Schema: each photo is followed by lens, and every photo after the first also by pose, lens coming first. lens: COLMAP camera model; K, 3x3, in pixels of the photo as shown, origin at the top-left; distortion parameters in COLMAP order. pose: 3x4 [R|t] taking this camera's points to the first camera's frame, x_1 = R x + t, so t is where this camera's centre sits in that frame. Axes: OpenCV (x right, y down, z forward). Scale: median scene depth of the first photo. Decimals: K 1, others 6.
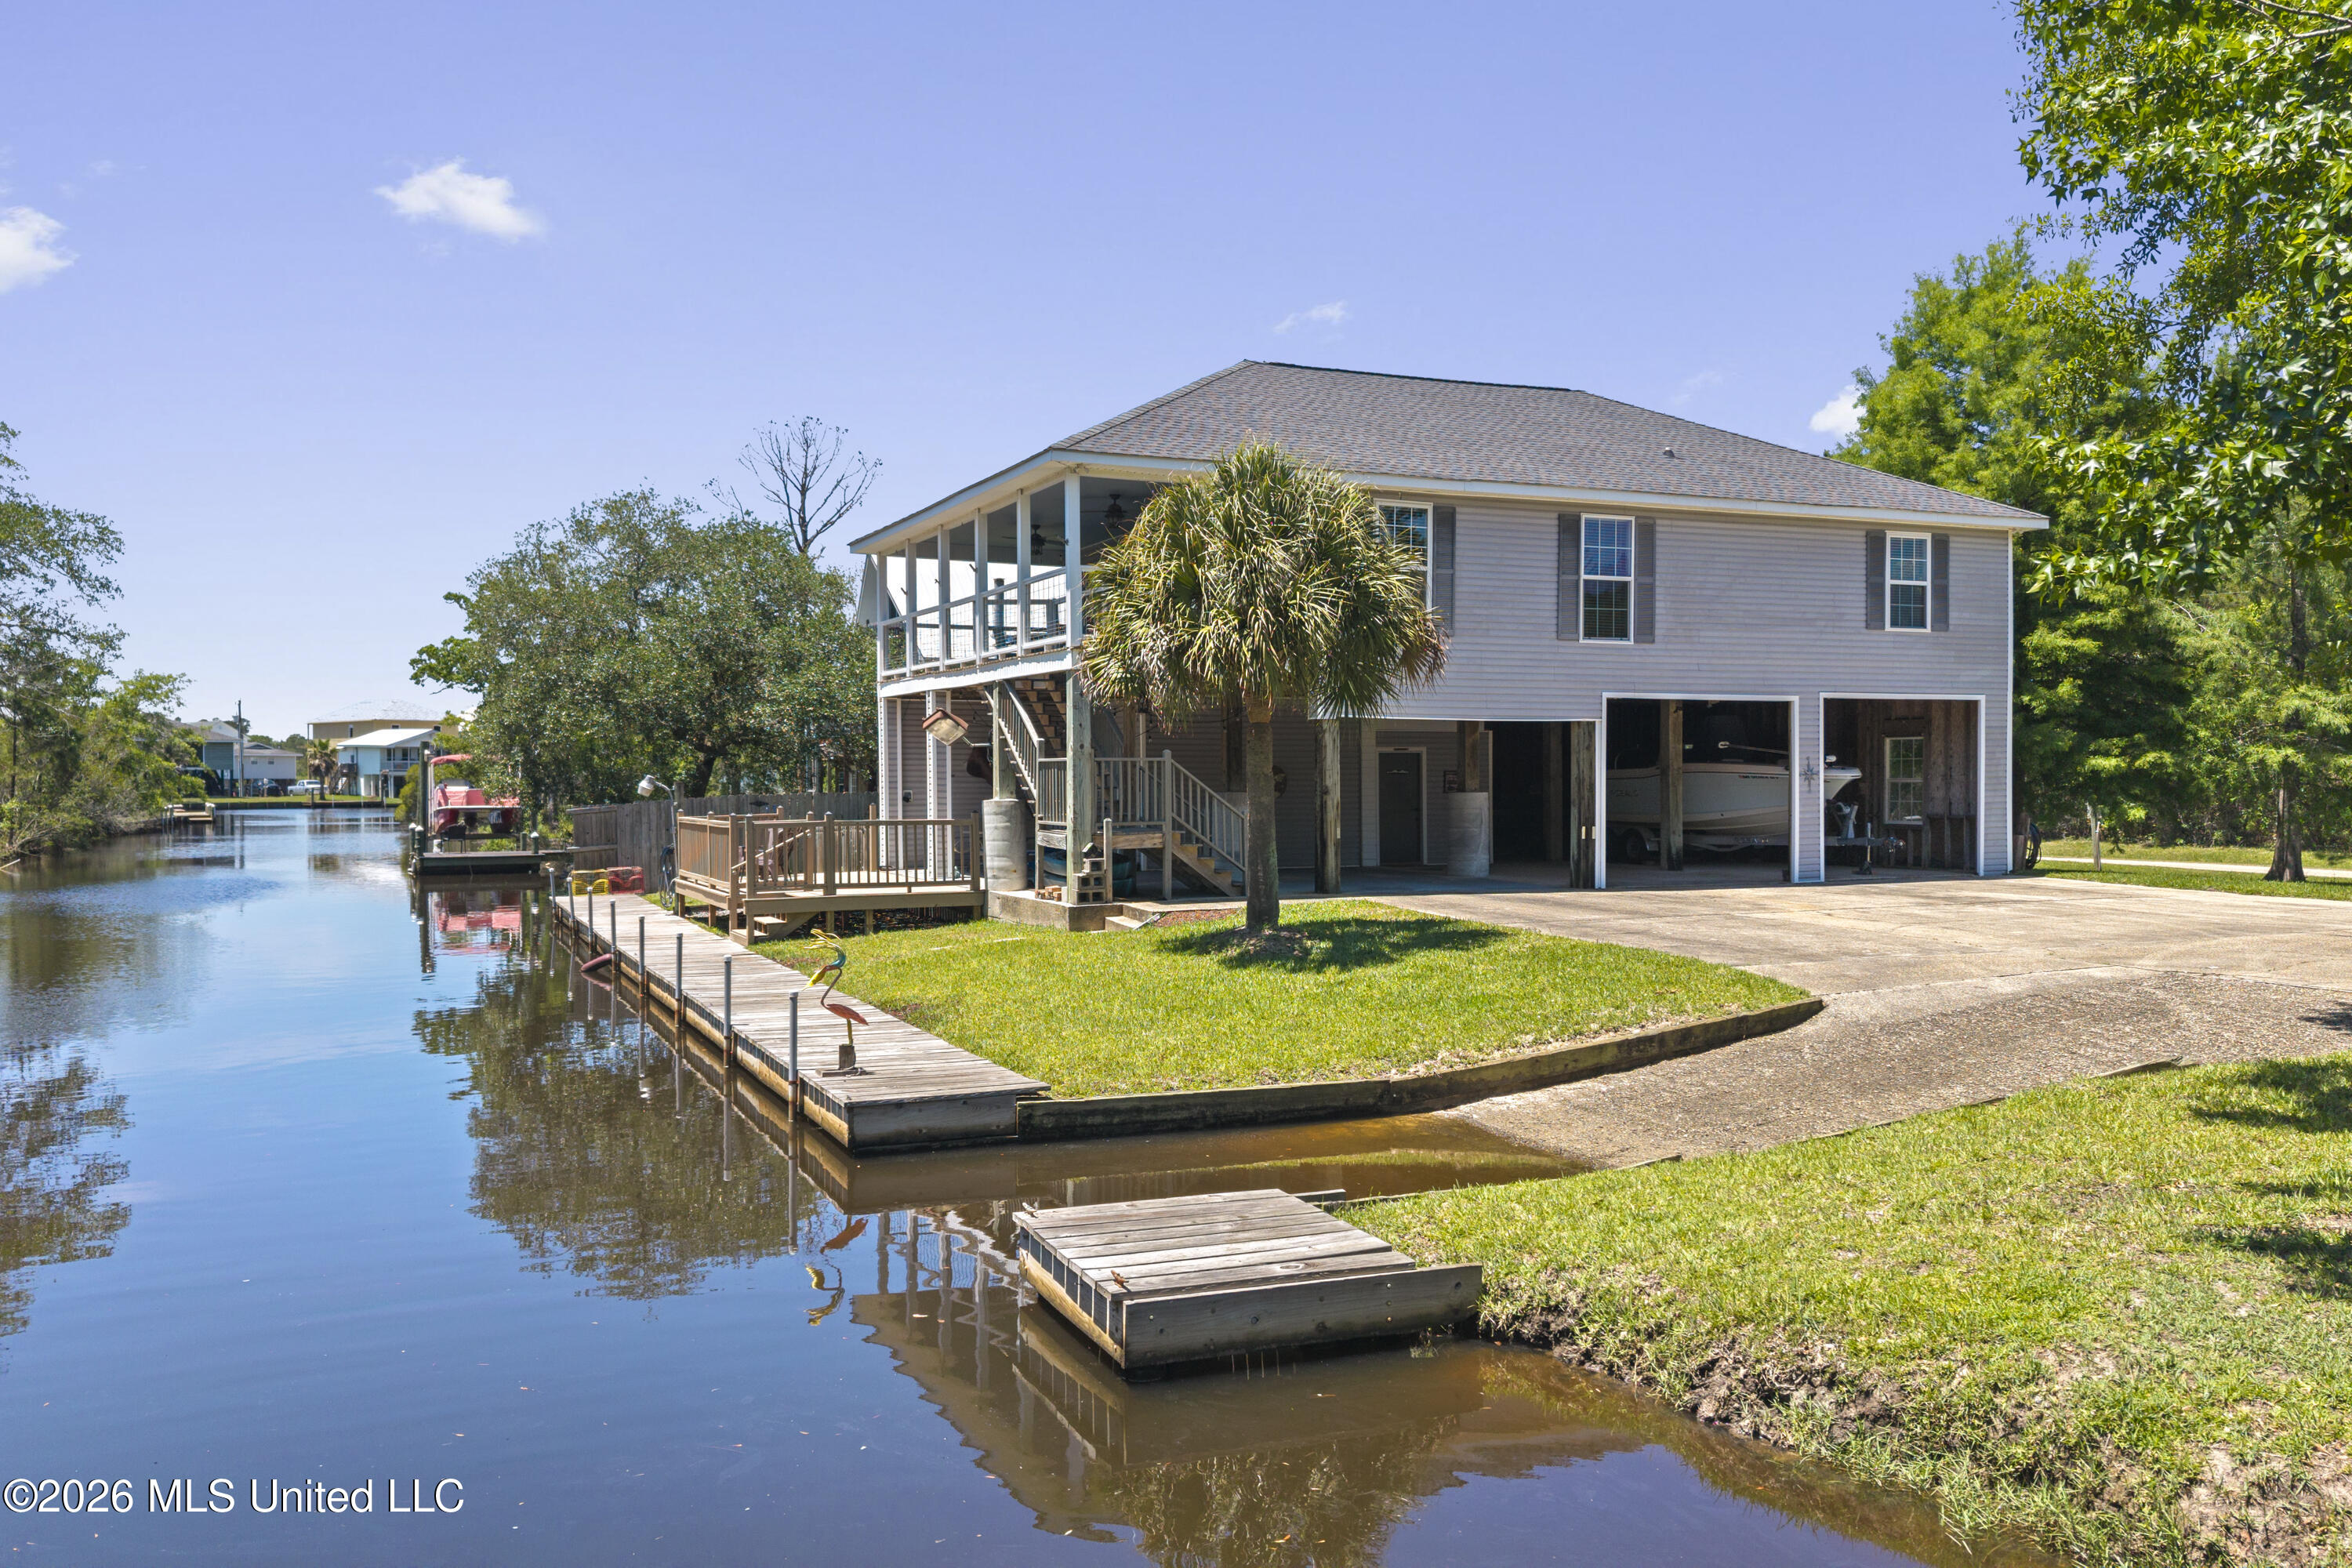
lens RADIAL K [[1819.3, 0, 1171.7], [0, 1819.3, 796.3], [0, 0, 1]] dist [0.090815, -0.151019]
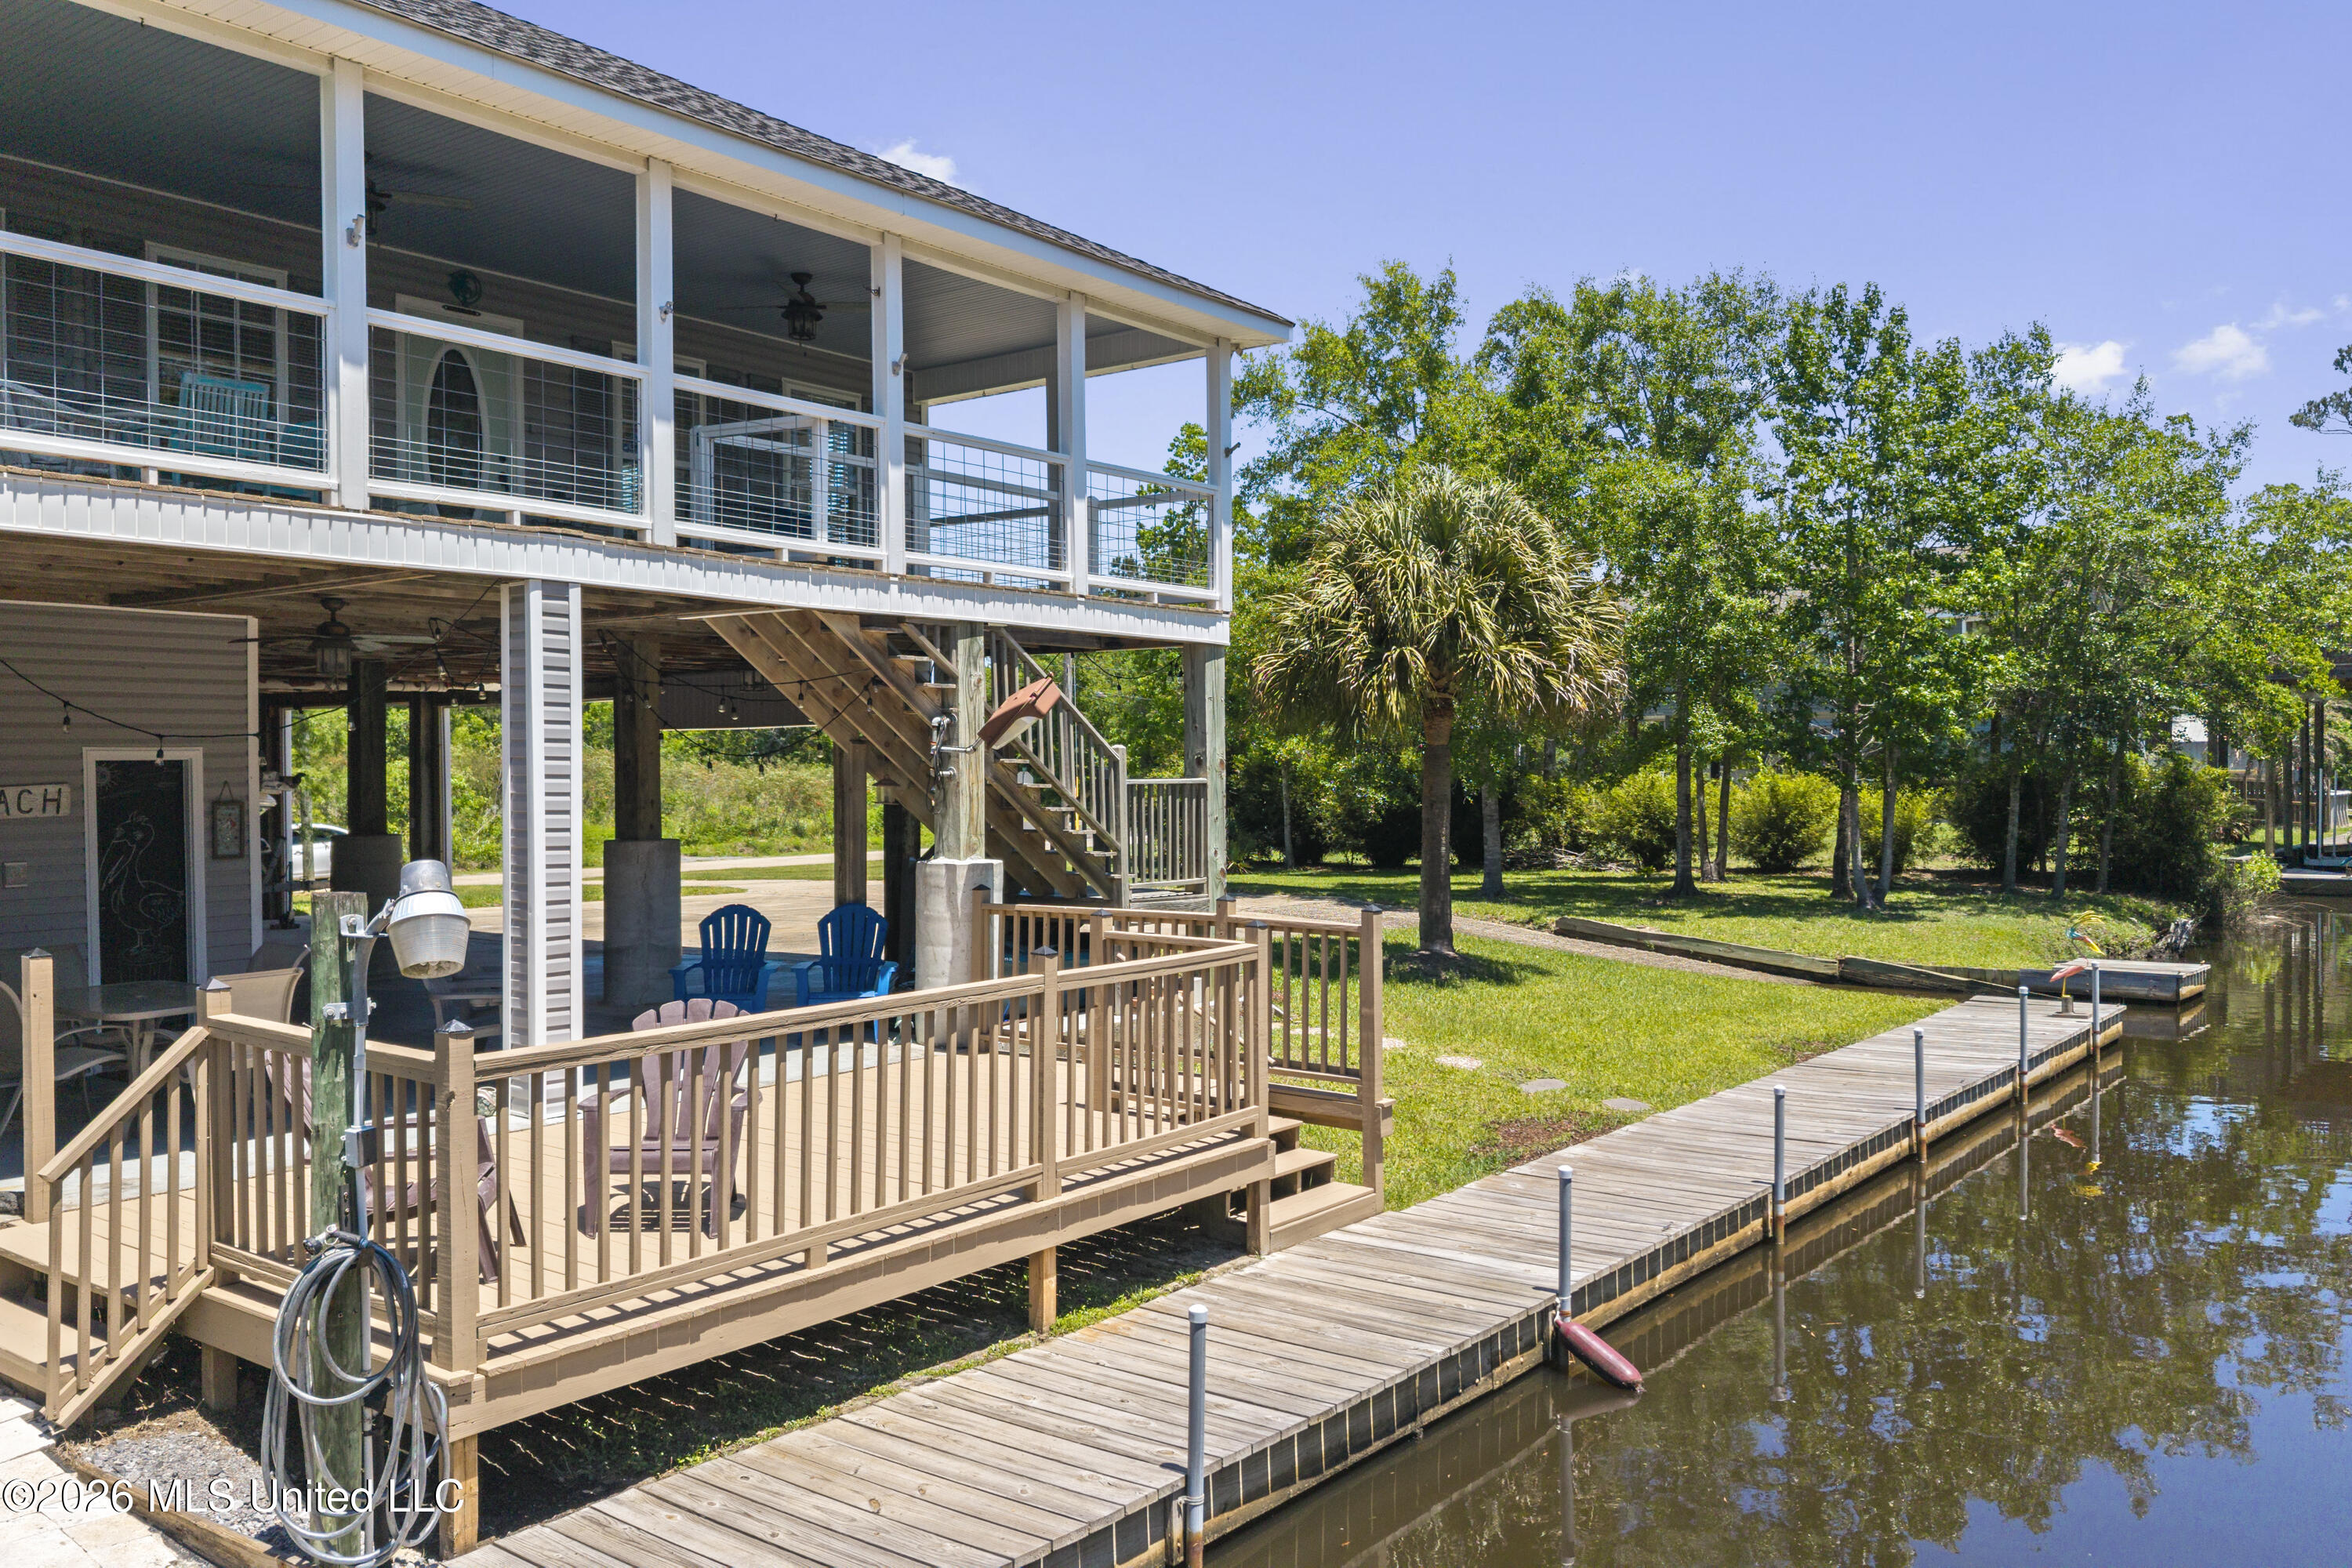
lens RADIAL K [[1819.3, 0, 1171.7], [0, 1819.3, 796.3], [0, 0, 1]] dist [0.090815, -0.151019]
pose [[-0.490192, 0.012484, 0.871525, -0.548766], [0.034727, 0.999383, 0.005217, -0.016562], [-0.870922, 0.032823, -0.490323, 1.182577]]
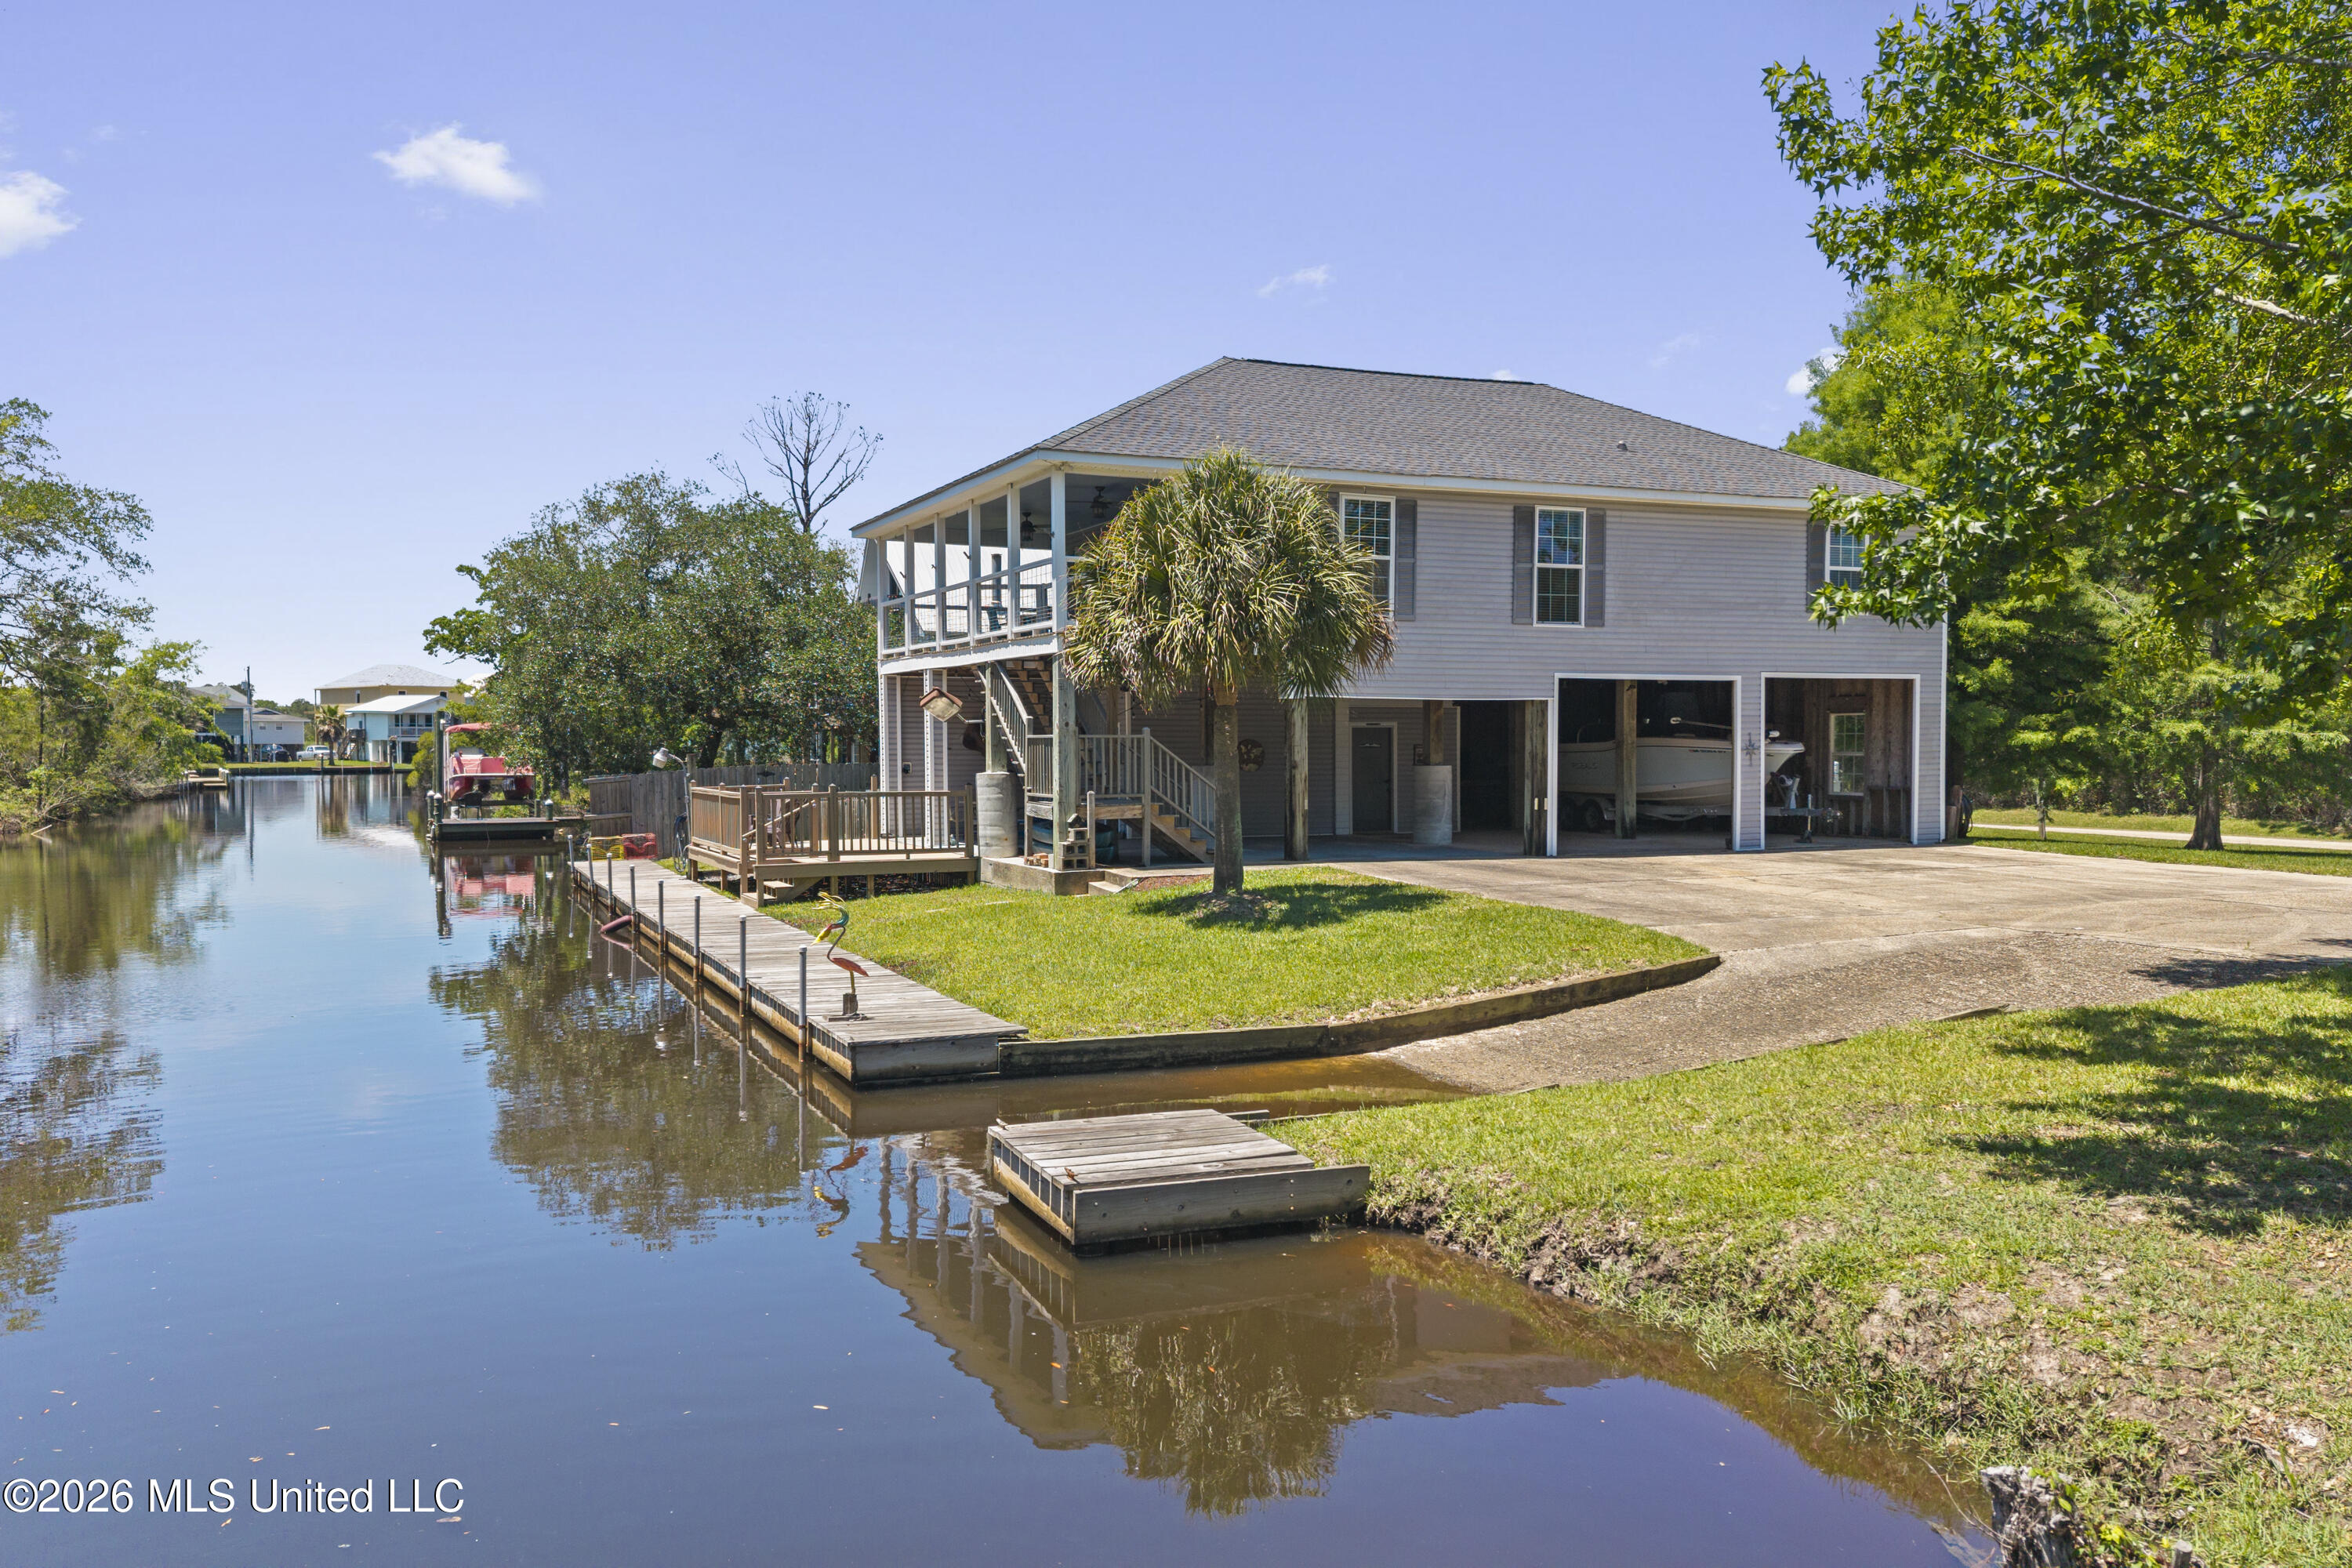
lens RADIAL K [[1819.3, 0, 1171.7], [0, 1819.3, 796.3], [0, 0, 1]] dist [0.090815, -0.151019]
pose [[0.999998, 0.001262, -0.001407, 0.012708], [-0.001235, 0.999819, 0.018966, -0.004605], [0.001431, -0.018965, 0.999819, -0.071071]]
